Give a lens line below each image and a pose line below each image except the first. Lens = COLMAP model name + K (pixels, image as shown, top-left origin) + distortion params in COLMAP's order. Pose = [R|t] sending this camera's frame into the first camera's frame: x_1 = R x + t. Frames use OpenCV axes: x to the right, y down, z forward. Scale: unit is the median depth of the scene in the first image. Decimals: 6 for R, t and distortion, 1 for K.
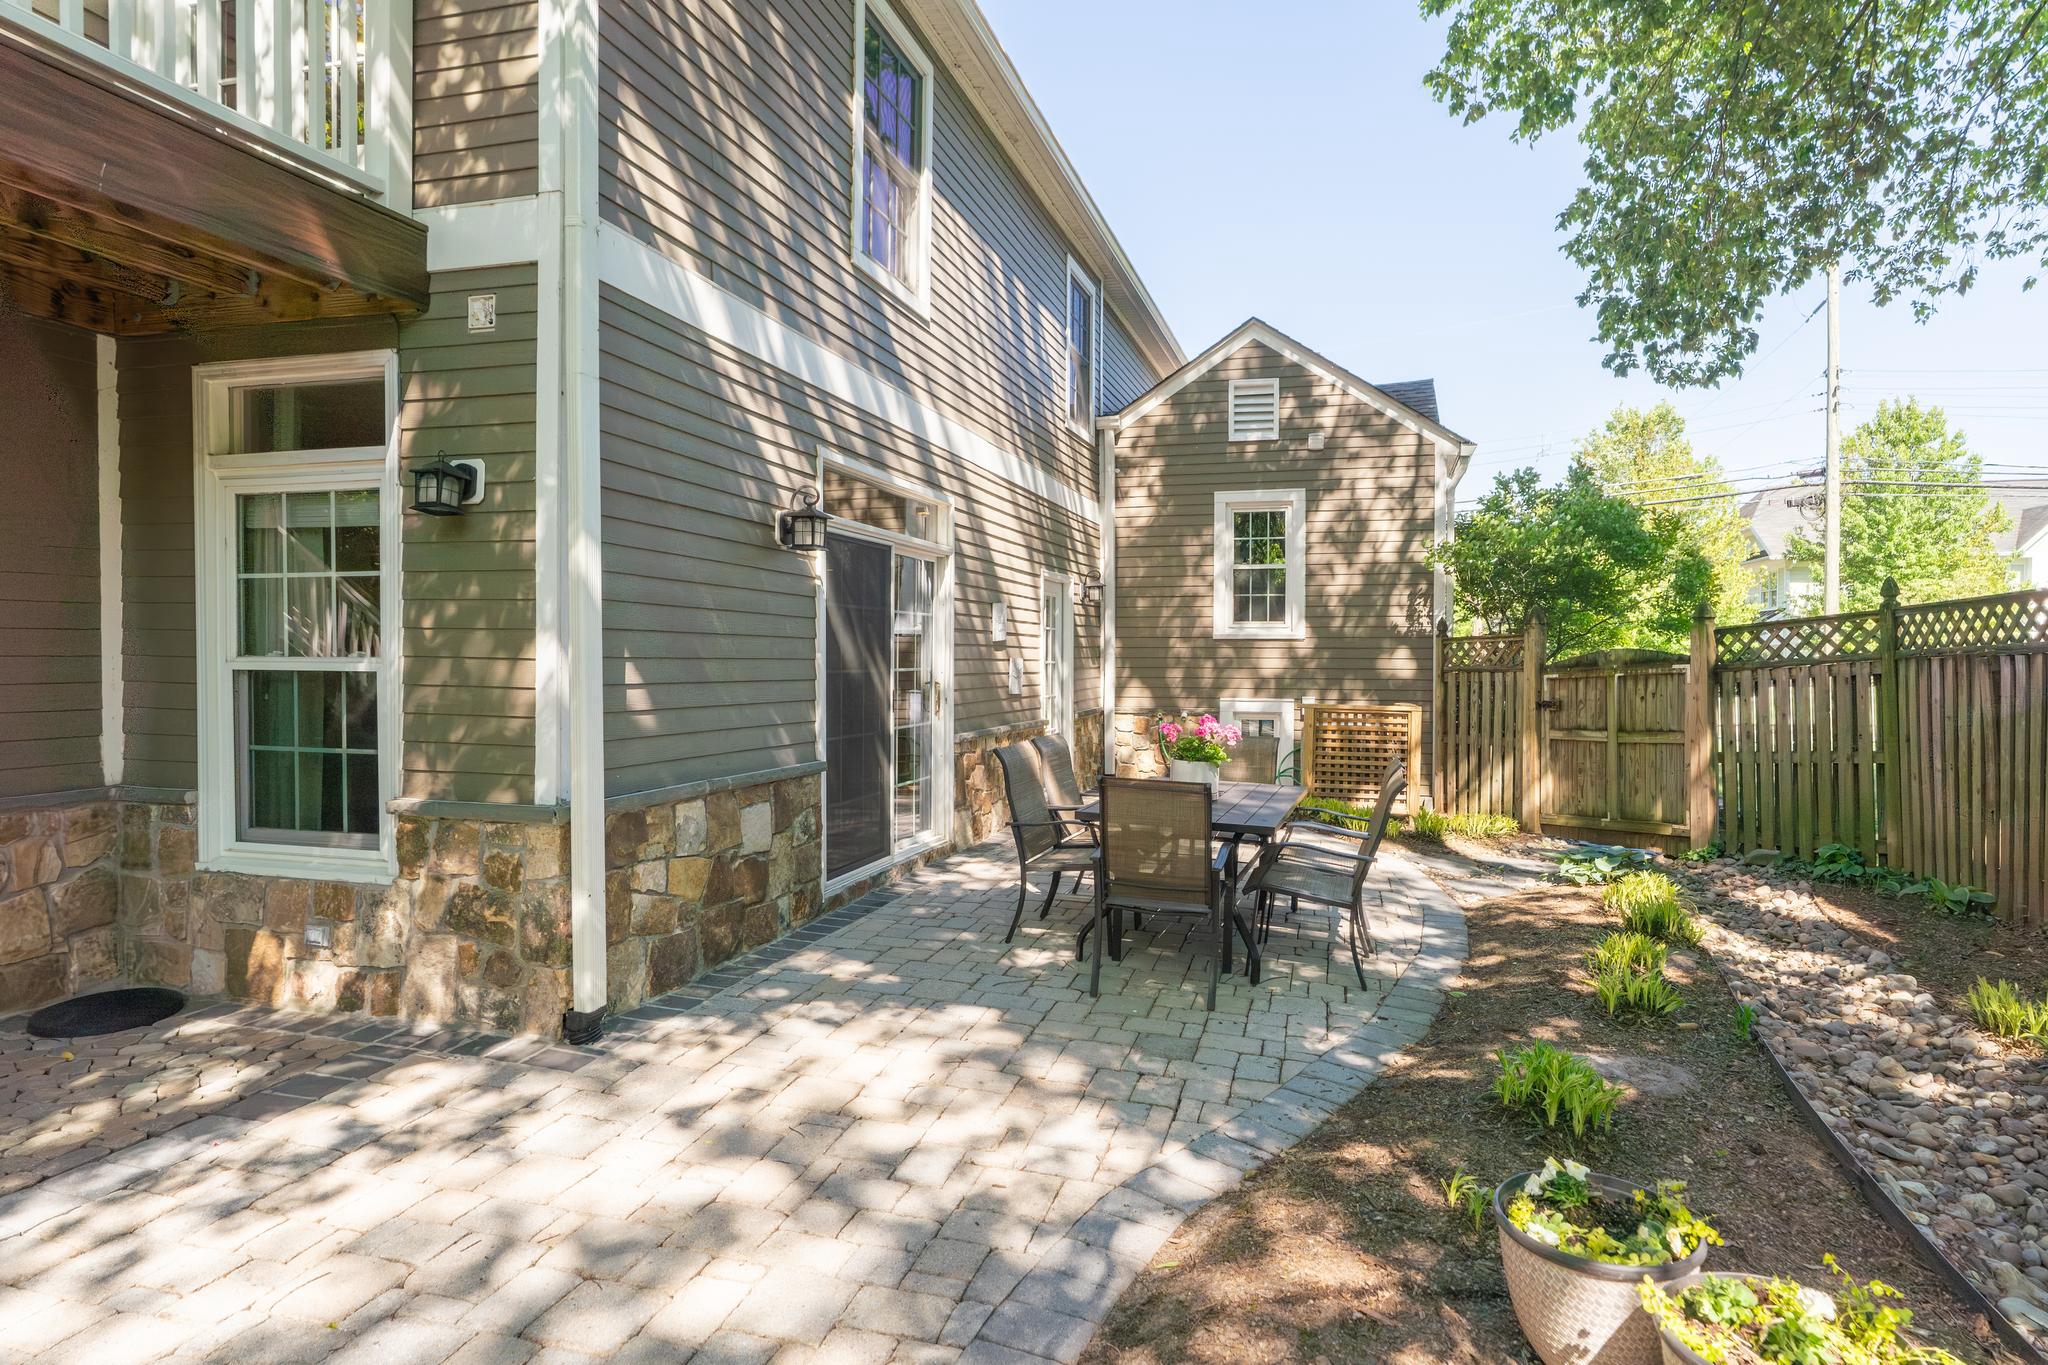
lens RADIAL K [[1116.1, 0, 1068.7], [0, 1116.1, 656.2], [0, 0, 1]] dist [0.004234, 0.000564]
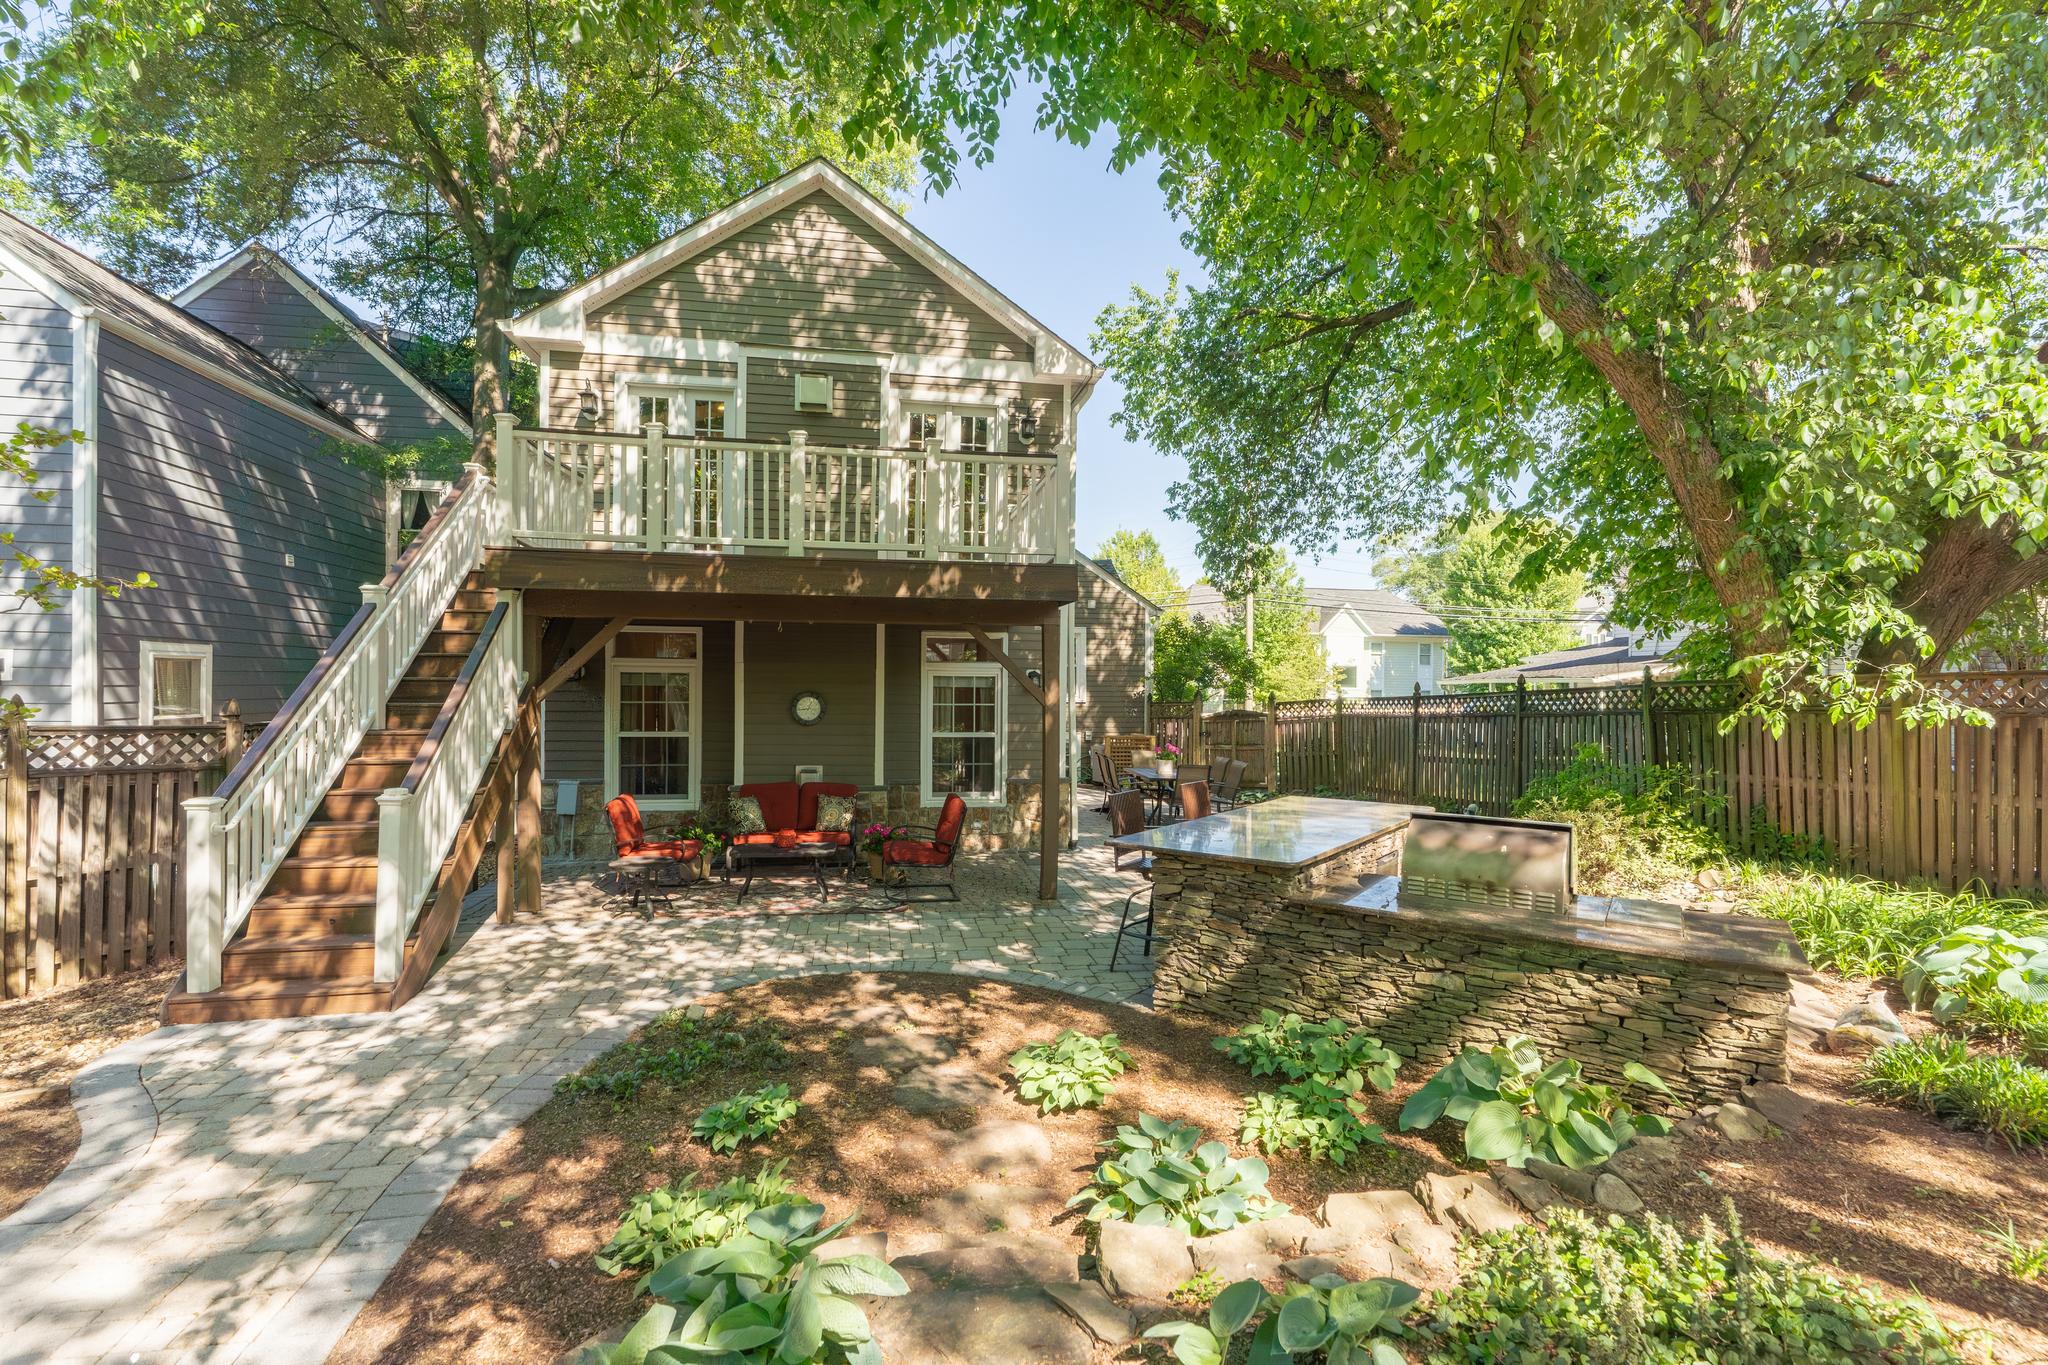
lens RADIAL K [[949.7, 0, 1031.9], [0, 949.7, 684.3], [0, 0, 1]] dist [-0.004900, -0.000351]
pose [[0.902728, 0.005960, 0.430169, -1.285905], [-0.005795, 0.999982, -0.001694, -0.100214], [-0.430172, -0.000963, 0.902747, -1.072426]]
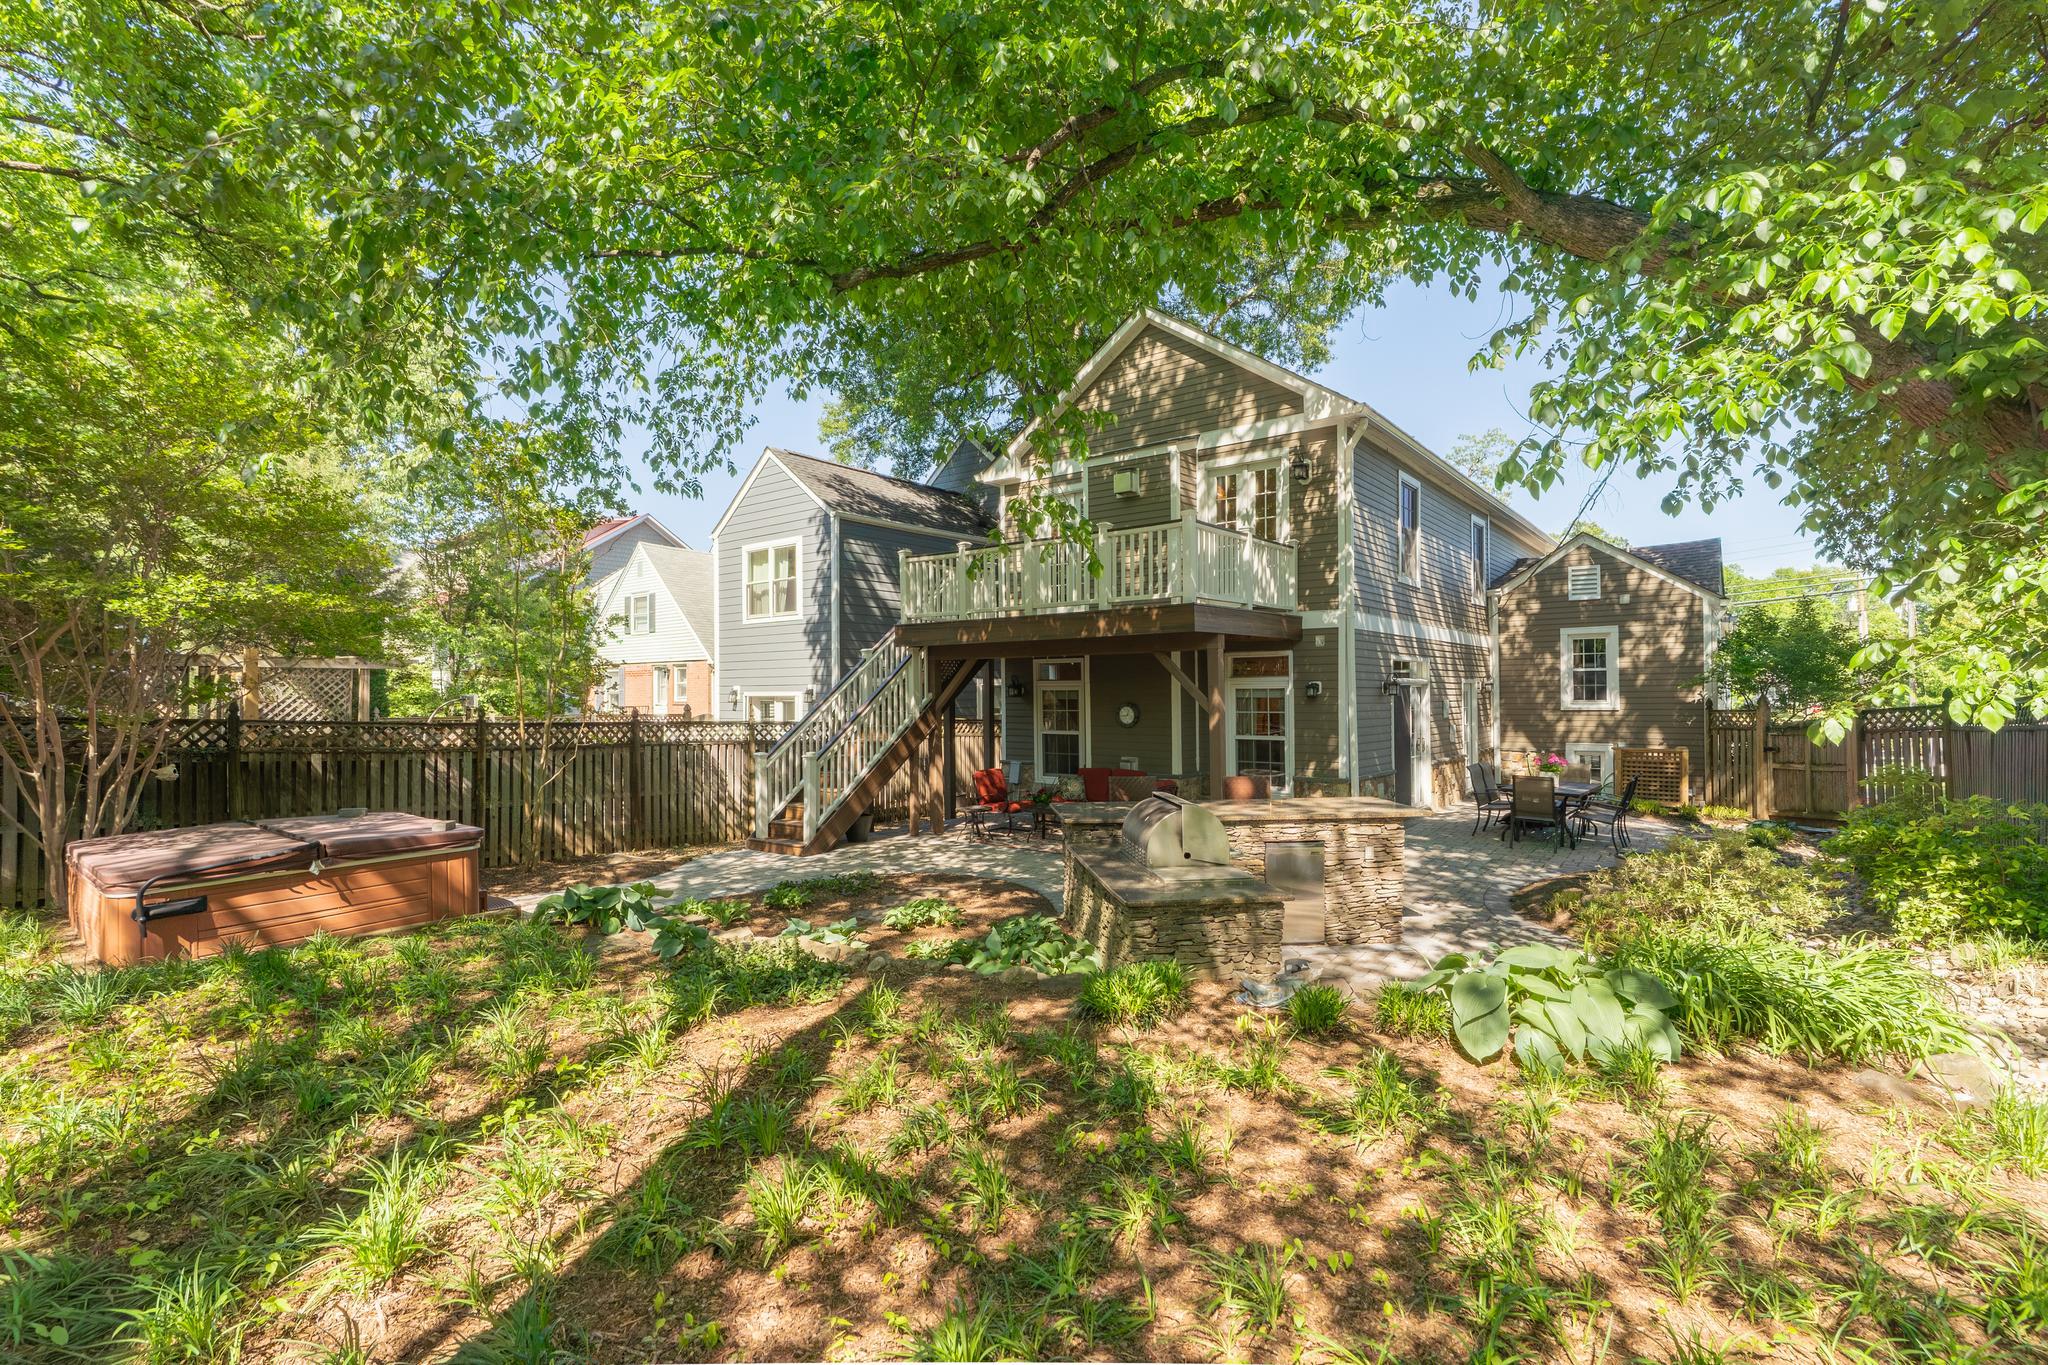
lens RADIAL K [[949.7, 0, 1017.6], [0, 949.7, 684.7], [0, 0, 1]] dist [-0.004900, -0.000351]
pose [[0.920157, -0.015858, -0.391227, -0.172497], [0.012124, 0.999854, -0.012013, -0.107396], [0.391361, 0.006311, 0.920216, -1.652138]]
